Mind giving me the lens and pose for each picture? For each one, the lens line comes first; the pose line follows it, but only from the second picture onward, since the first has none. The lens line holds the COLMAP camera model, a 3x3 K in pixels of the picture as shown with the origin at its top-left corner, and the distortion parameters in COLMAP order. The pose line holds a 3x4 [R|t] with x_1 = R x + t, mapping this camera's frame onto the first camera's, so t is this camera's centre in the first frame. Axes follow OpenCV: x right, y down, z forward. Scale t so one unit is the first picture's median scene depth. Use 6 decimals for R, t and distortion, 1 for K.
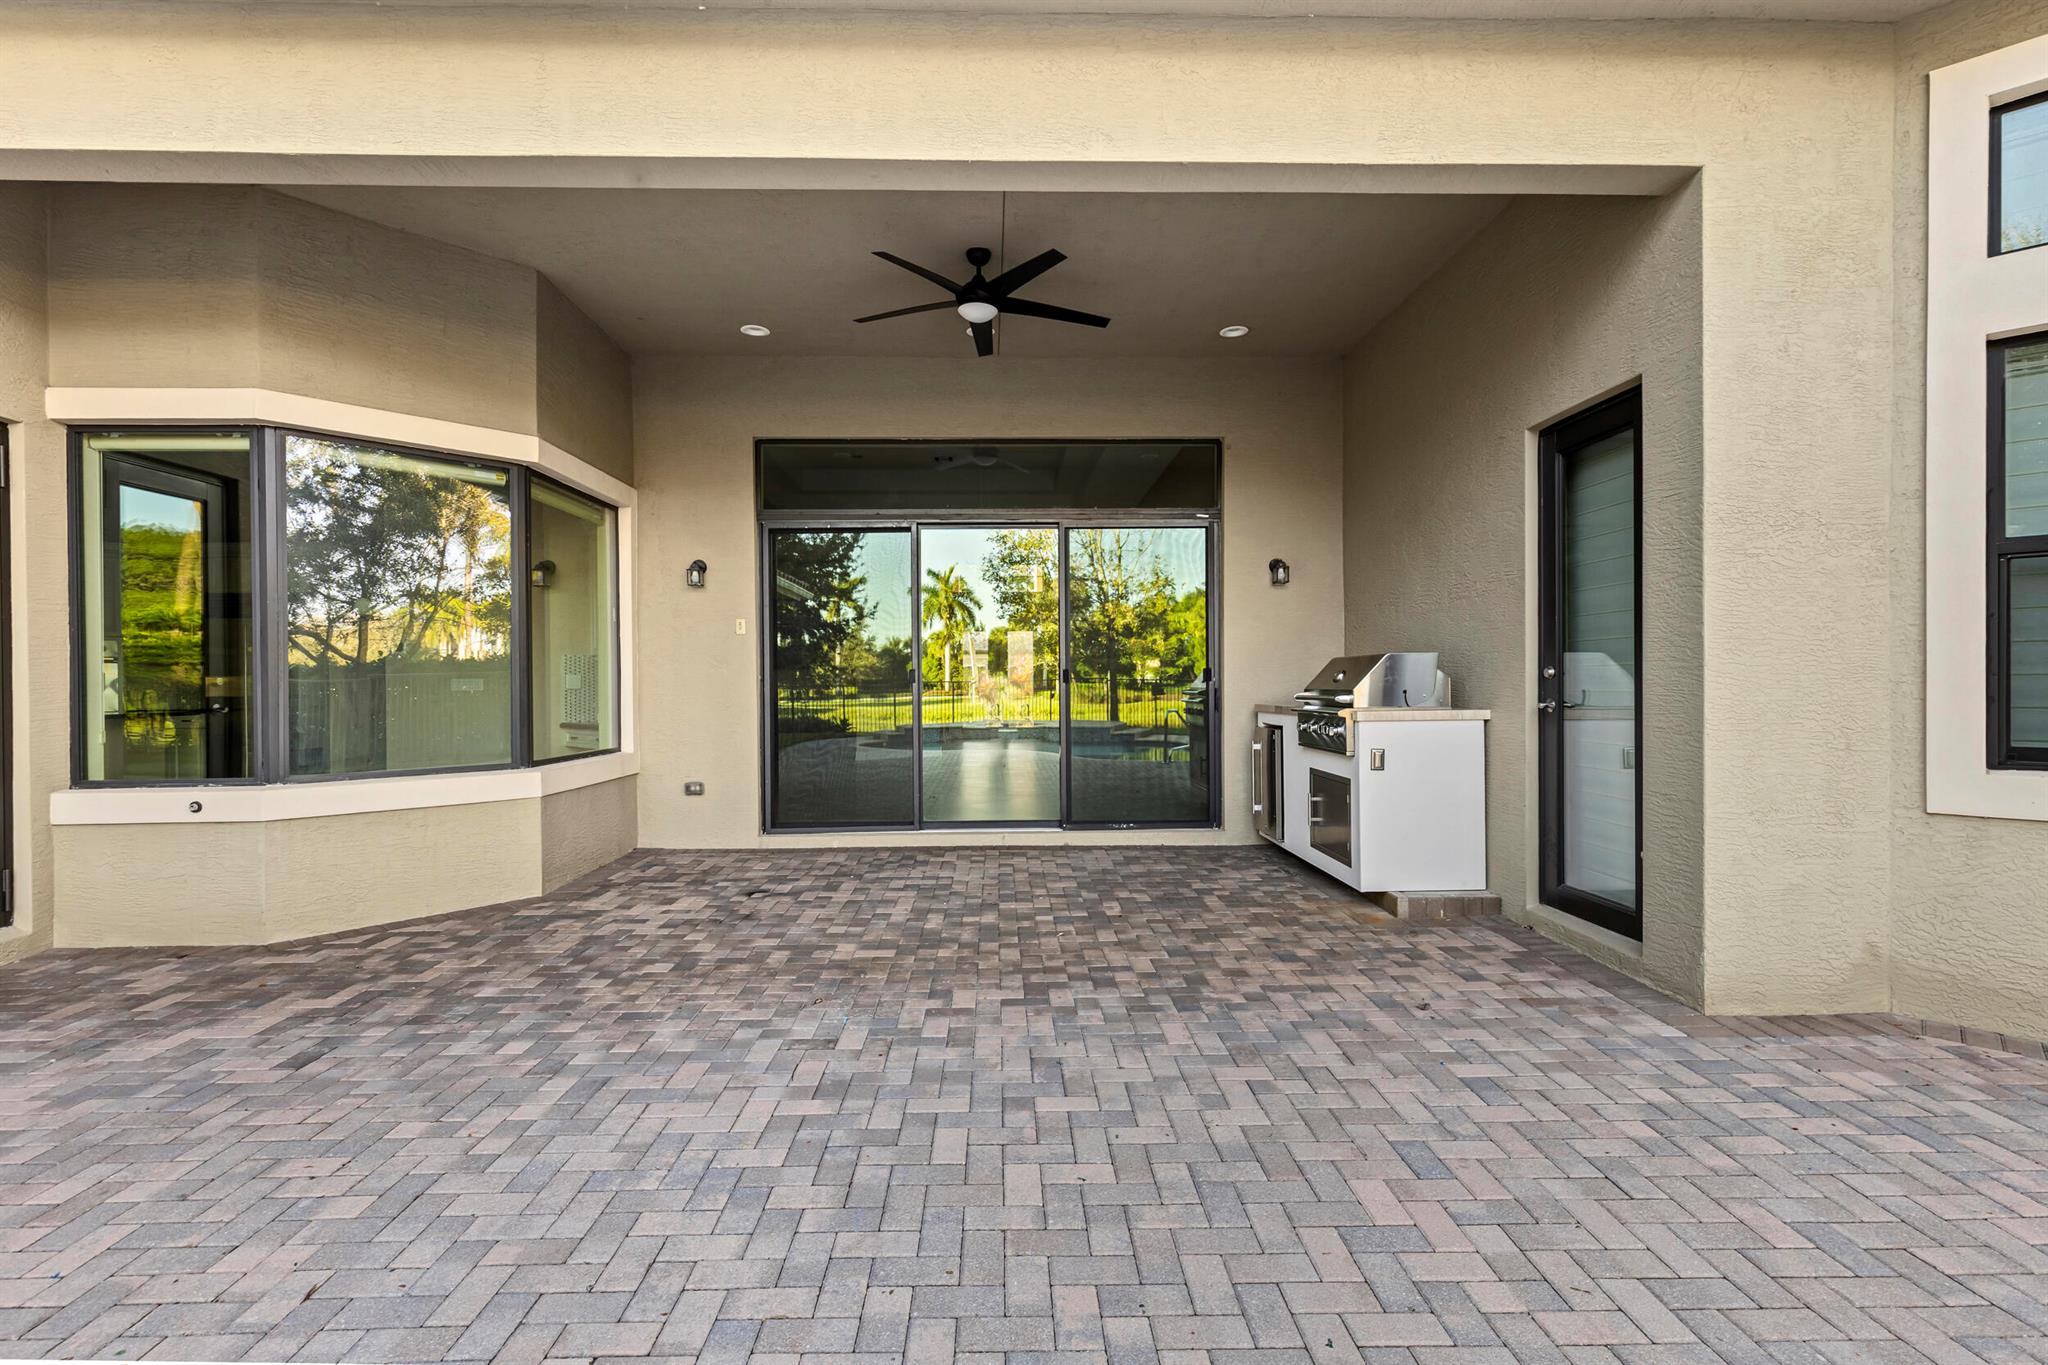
lens RADIAL K [[935.8, 0, 1024.3], [0, 935.8, 685.5], [0, 0, 1]] dist [0.004703, 0.001170]
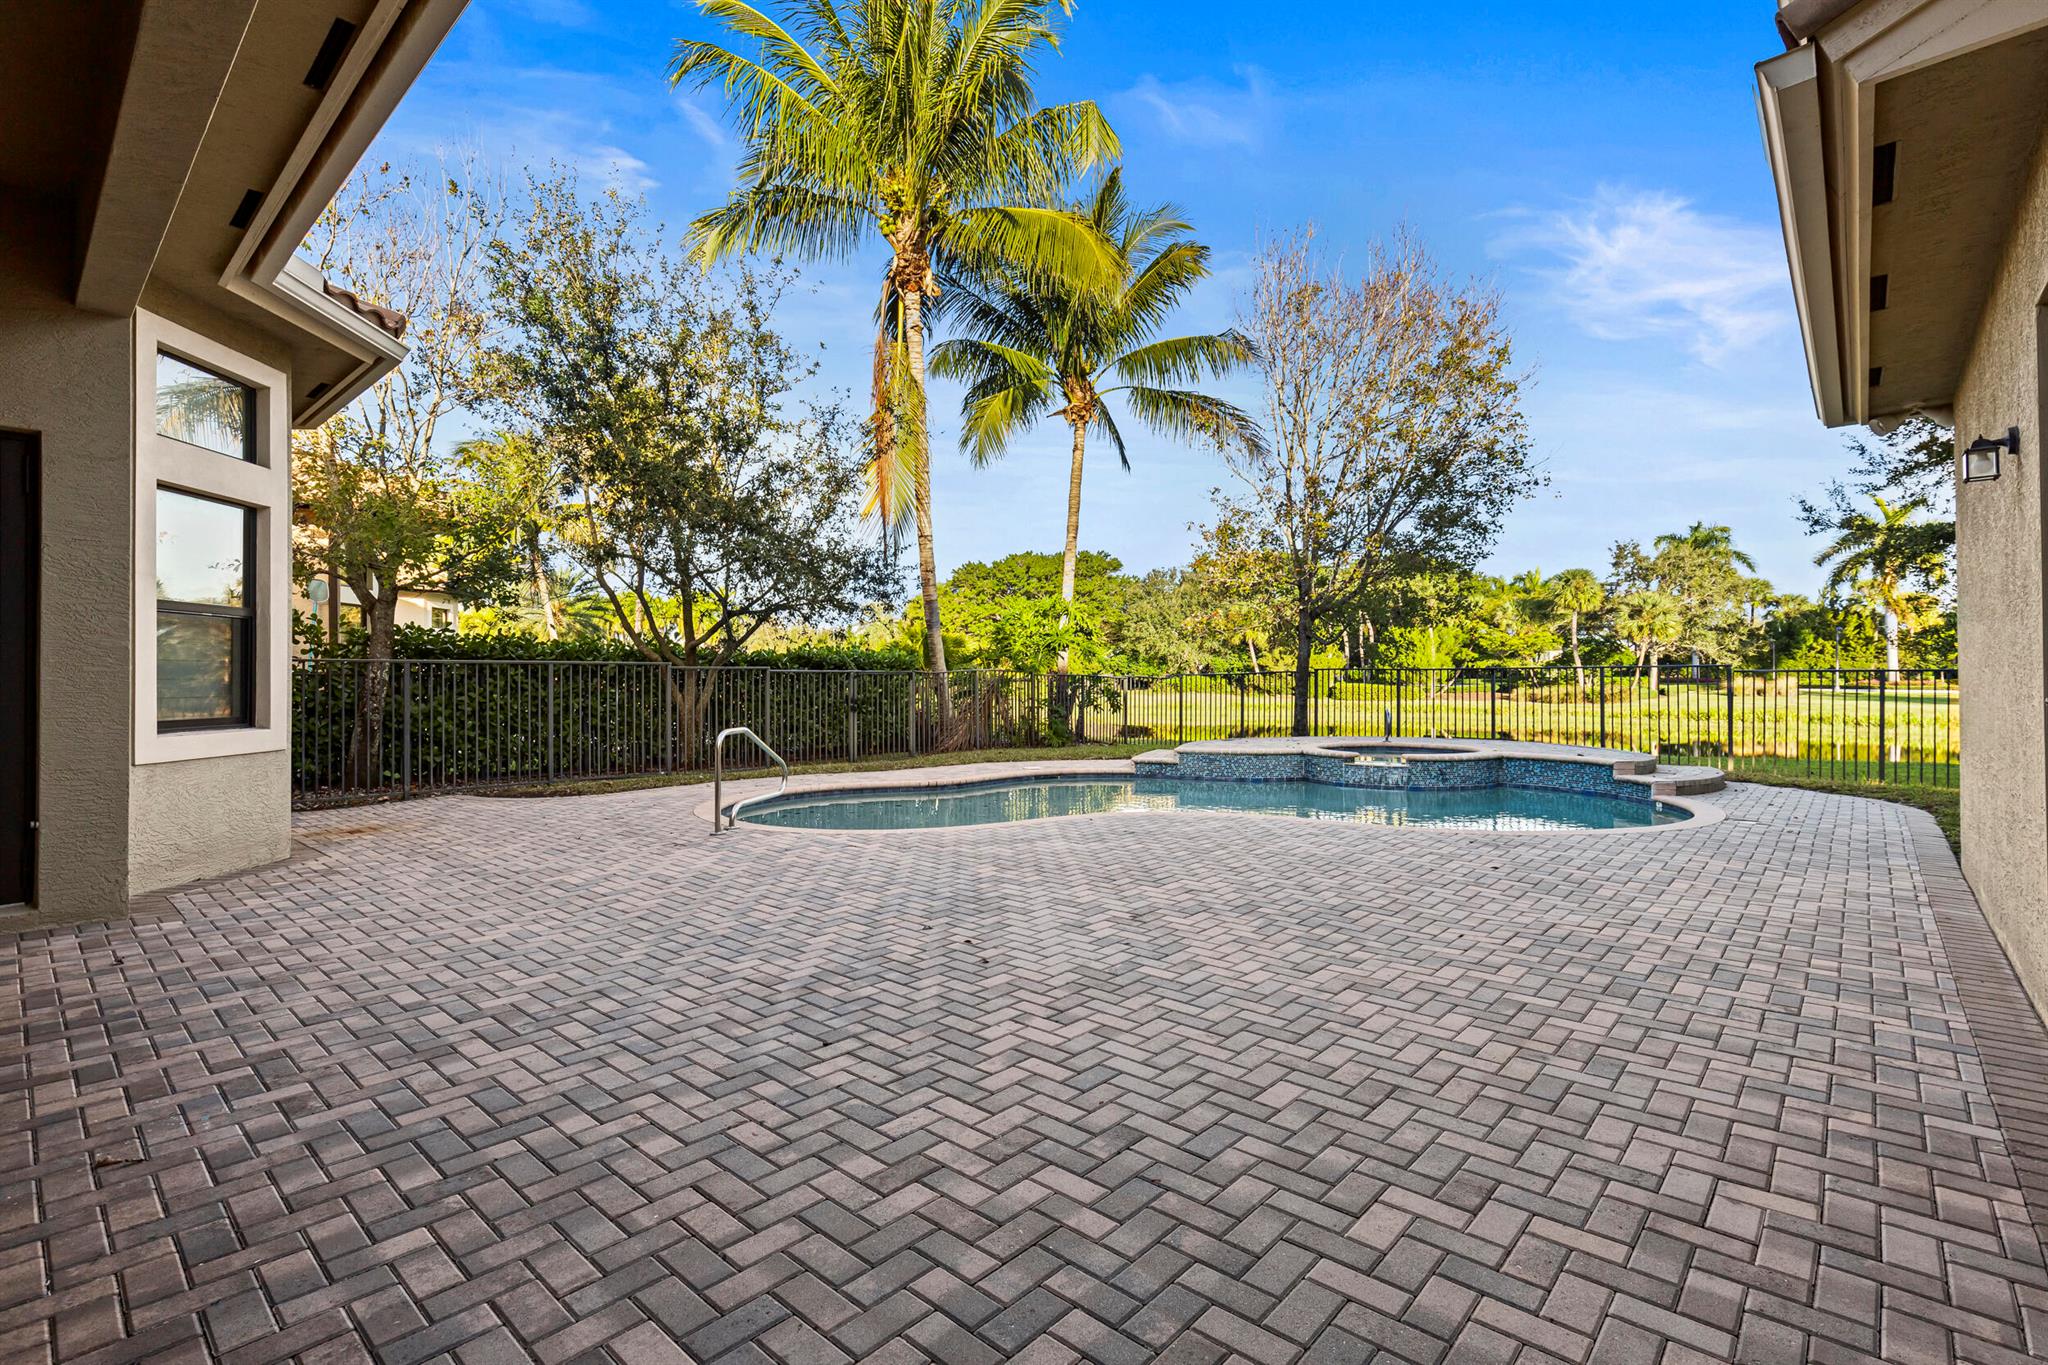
lens RADIAL K [[935.8, 0, 1008.8], [0, 935.8, 680.0], [0, 0, 1]] dist [0.004703, 0.001170]
pose [[-0.718935, 0.012393, 0.694967, -1.214922], [0.012453, 0.999910, -0.004949, 0.016082], [-0.694966, 0.005097, -0.719024, 1.113455]]
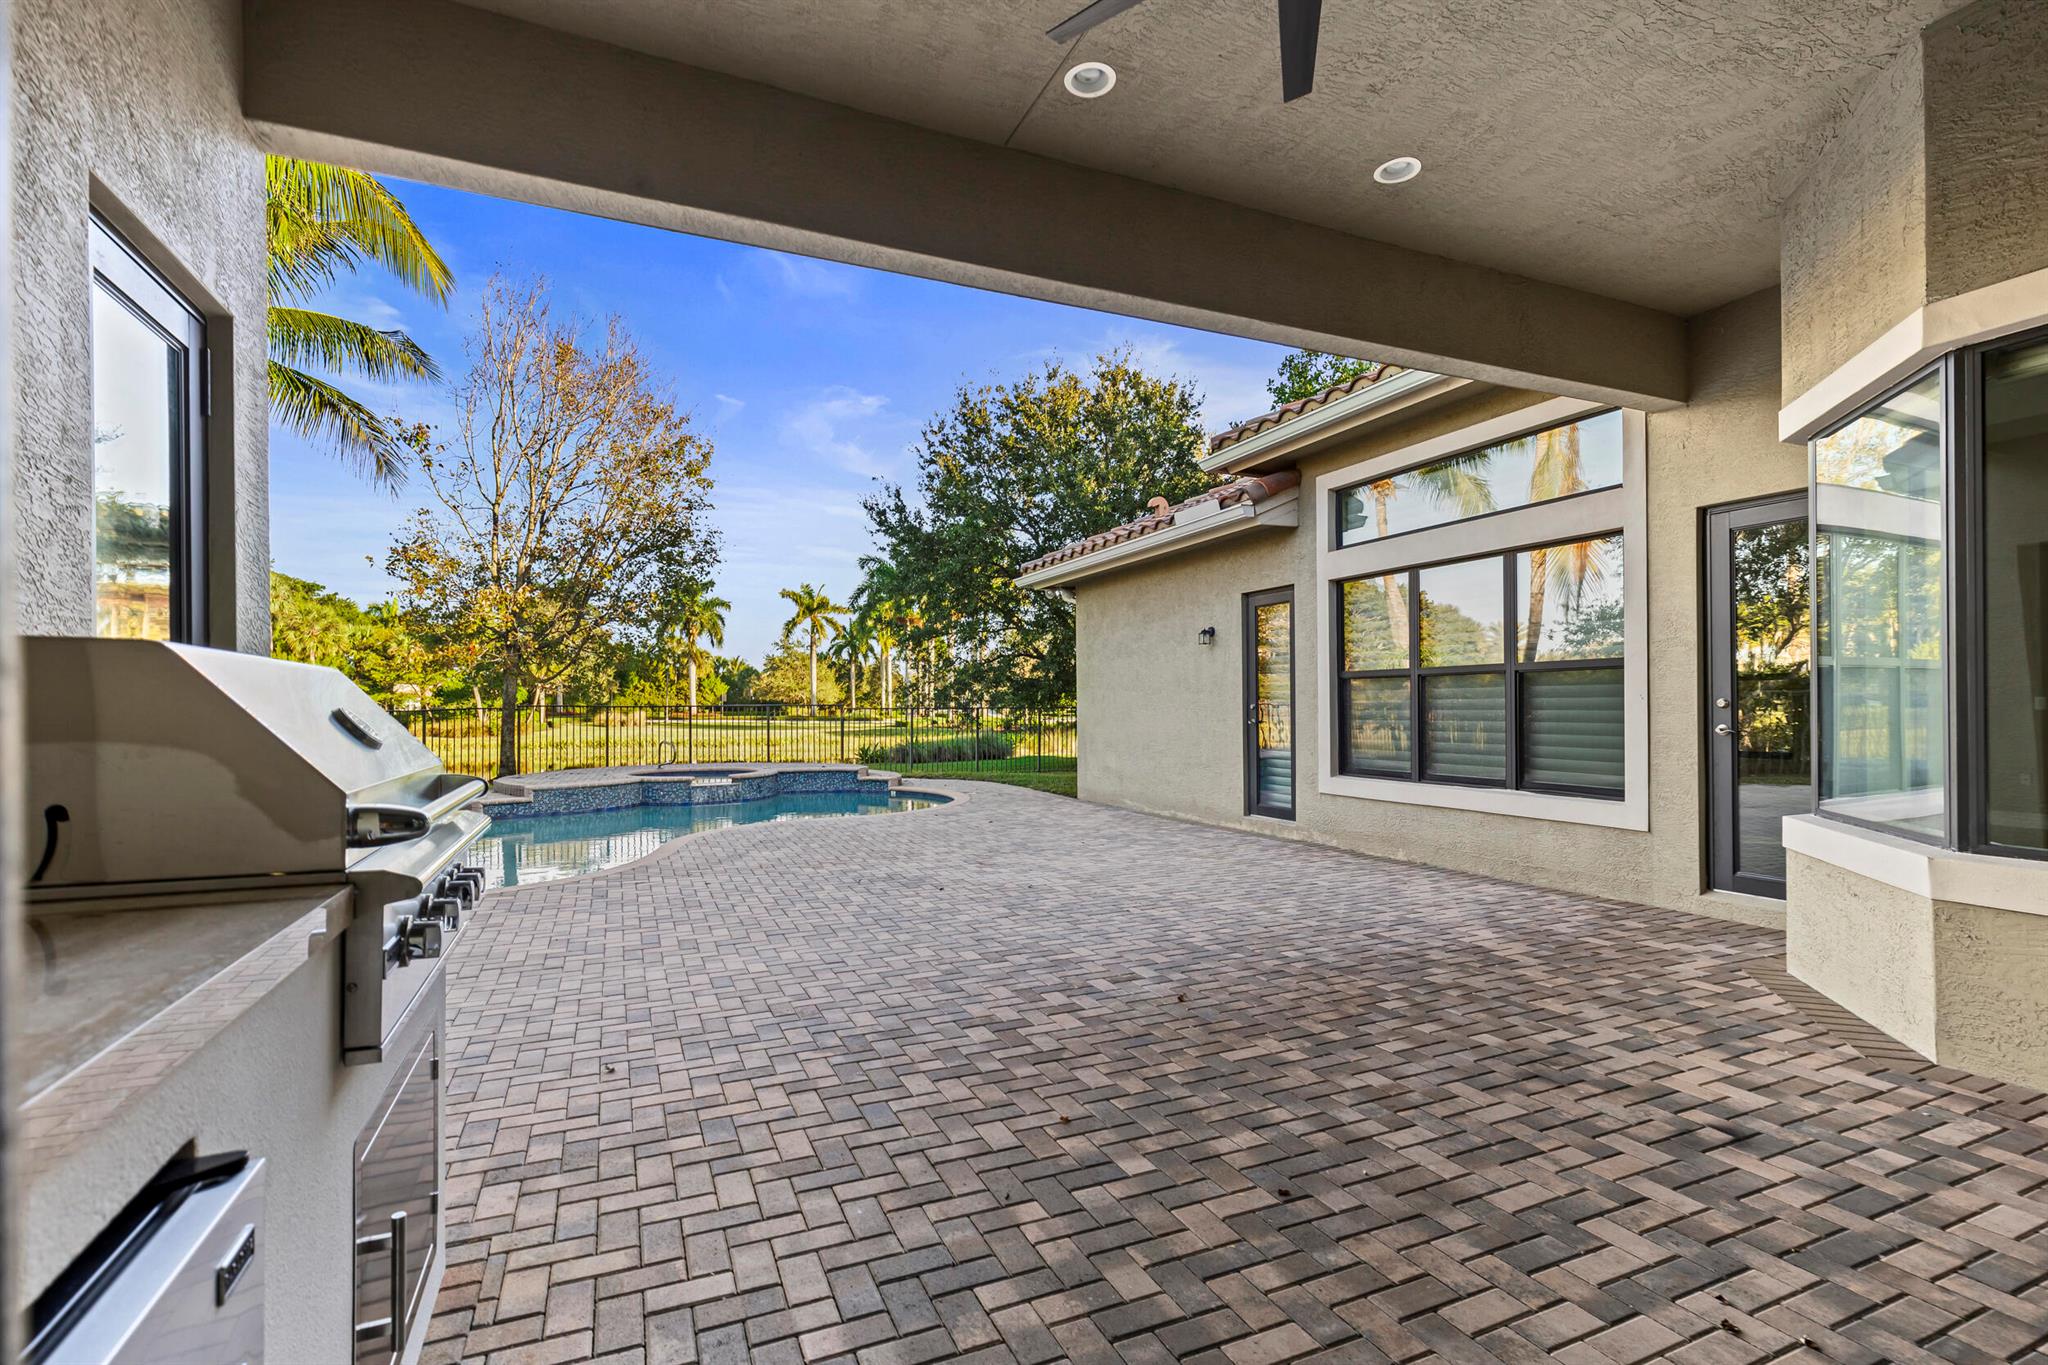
lens RADIAL K [[935.8, 0, 1030.6], [0, 935.8, 698.4], [0, 0, 1]] dist [0.004703, 0.001170]
pose [[-0.924126, 0.013325, -0.381855, 0.406451], [0.015527, 0.999876, -0.002685, -0.029612], [0.381772, -0.008411, -0.924218, 2.141676]]
